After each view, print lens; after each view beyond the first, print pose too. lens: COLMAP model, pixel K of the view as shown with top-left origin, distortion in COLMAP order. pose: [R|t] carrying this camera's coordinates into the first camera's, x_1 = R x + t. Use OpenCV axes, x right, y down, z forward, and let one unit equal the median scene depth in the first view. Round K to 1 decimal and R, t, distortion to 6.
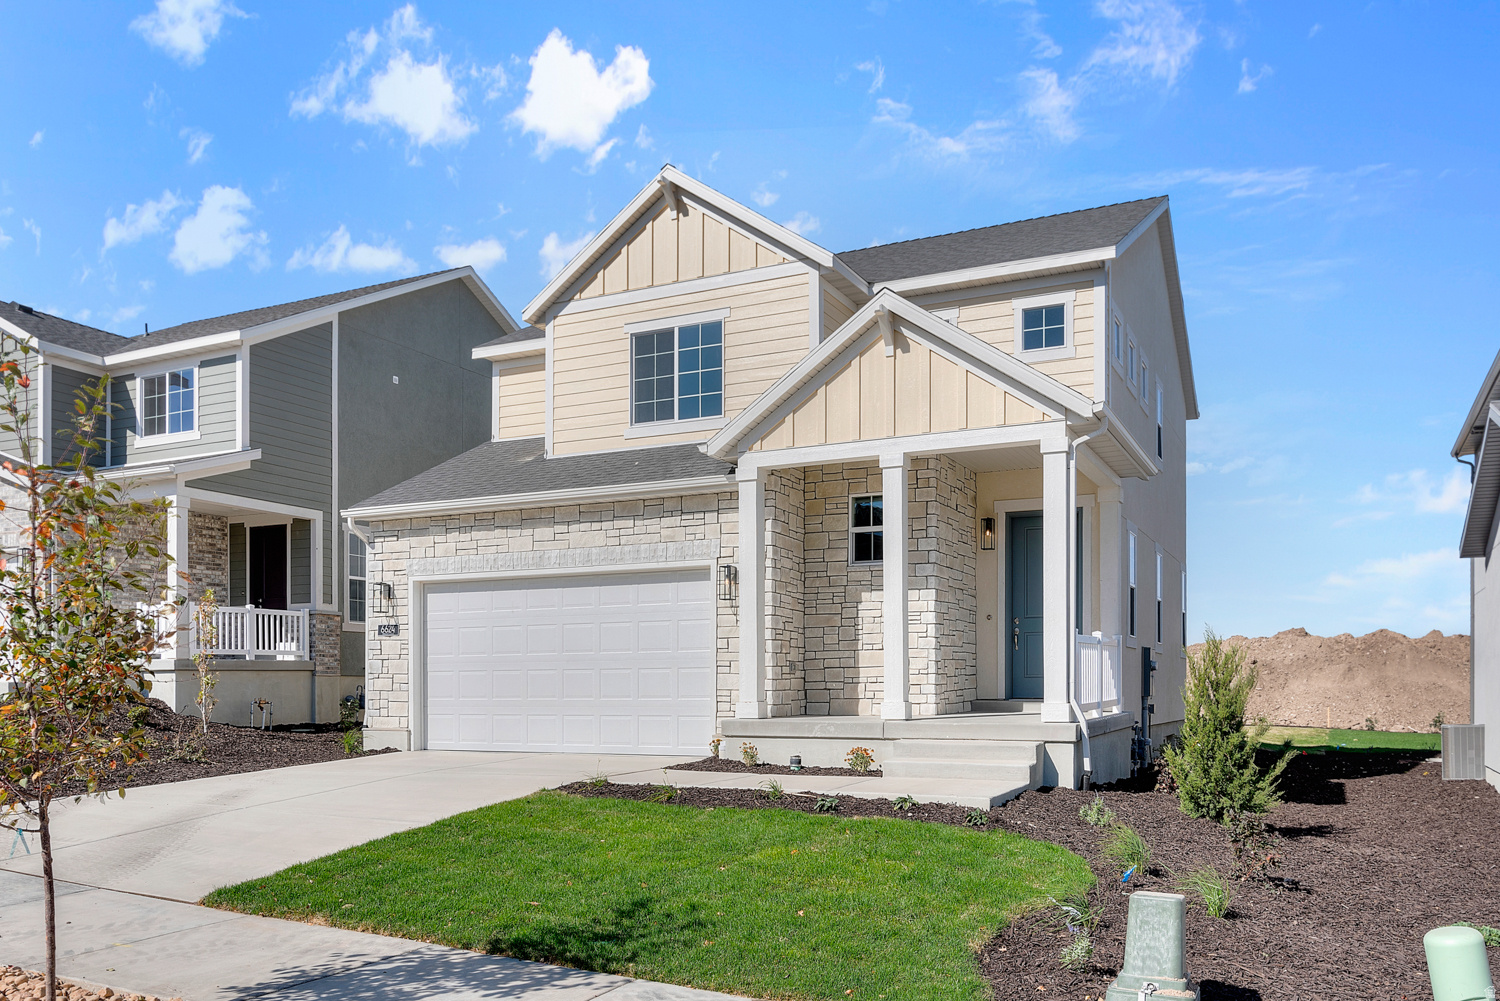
lens RADIAL K [[1175.2, 0, 751.0], [0, 1175.2, 687.1], [0, 0, 1]] dist [-0.009442, -0.002312]
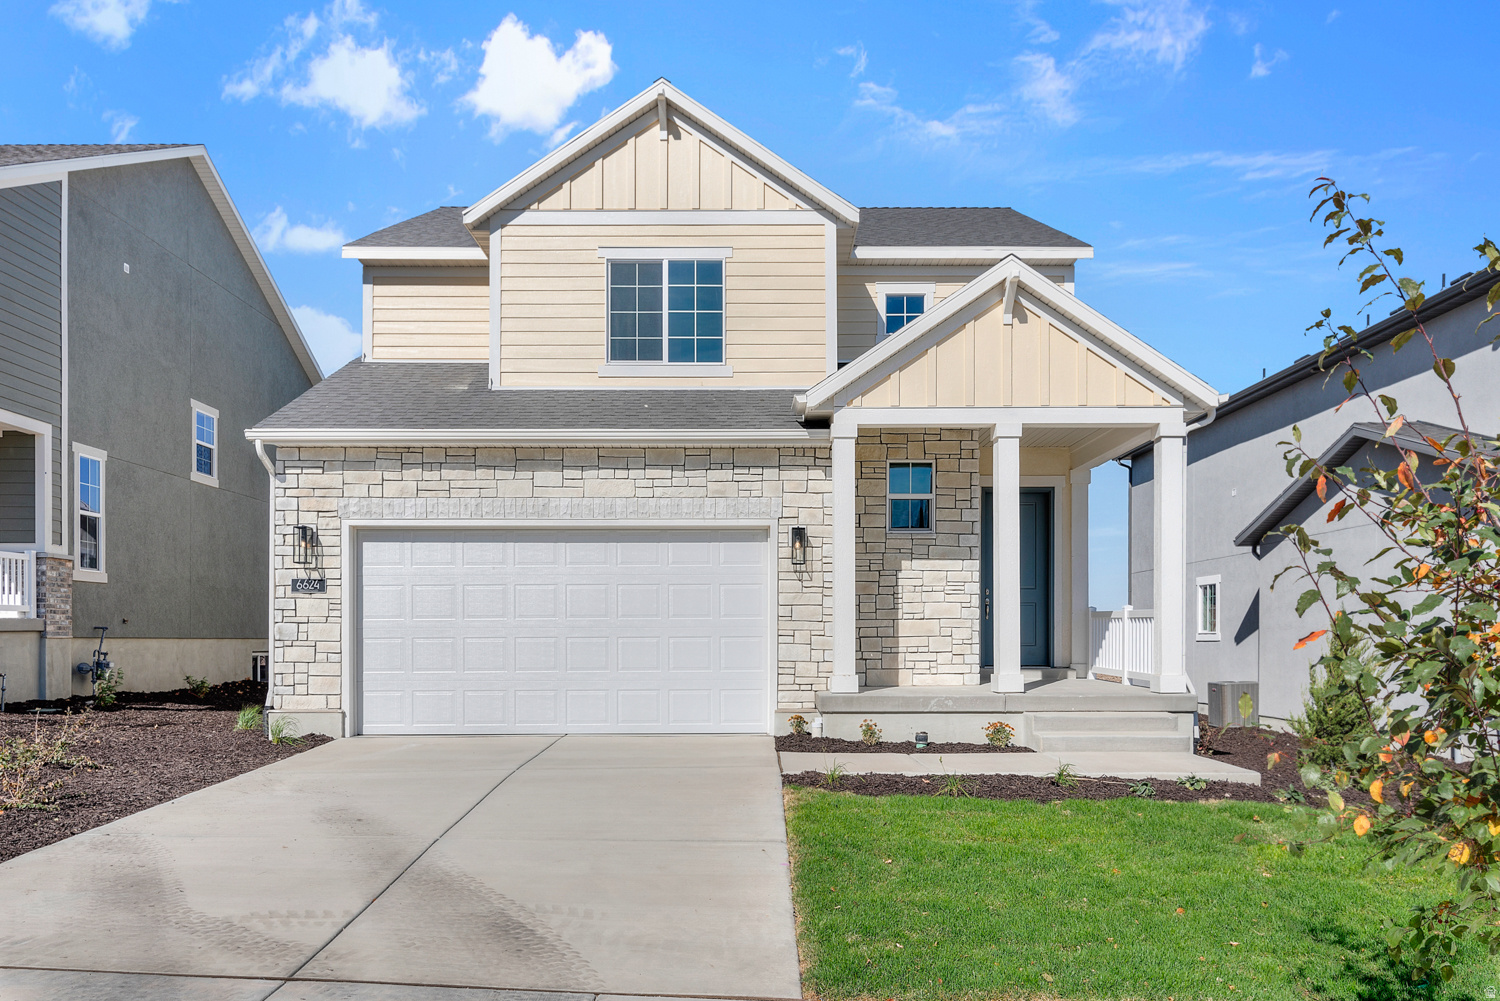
lens RADIAL K [[1096.3, 0, 749.4], [0, 1096.3, 640.2], [0, 0, 1]] dist [-0.001048, -0.006766]
pose [[0.896772, 0.000585, 0.442492, -0.386029], [-0.001303, 0.999998, 0.001317, -0.013702], [-0.442490, -0.001758, 0.896772, 0.213956]]
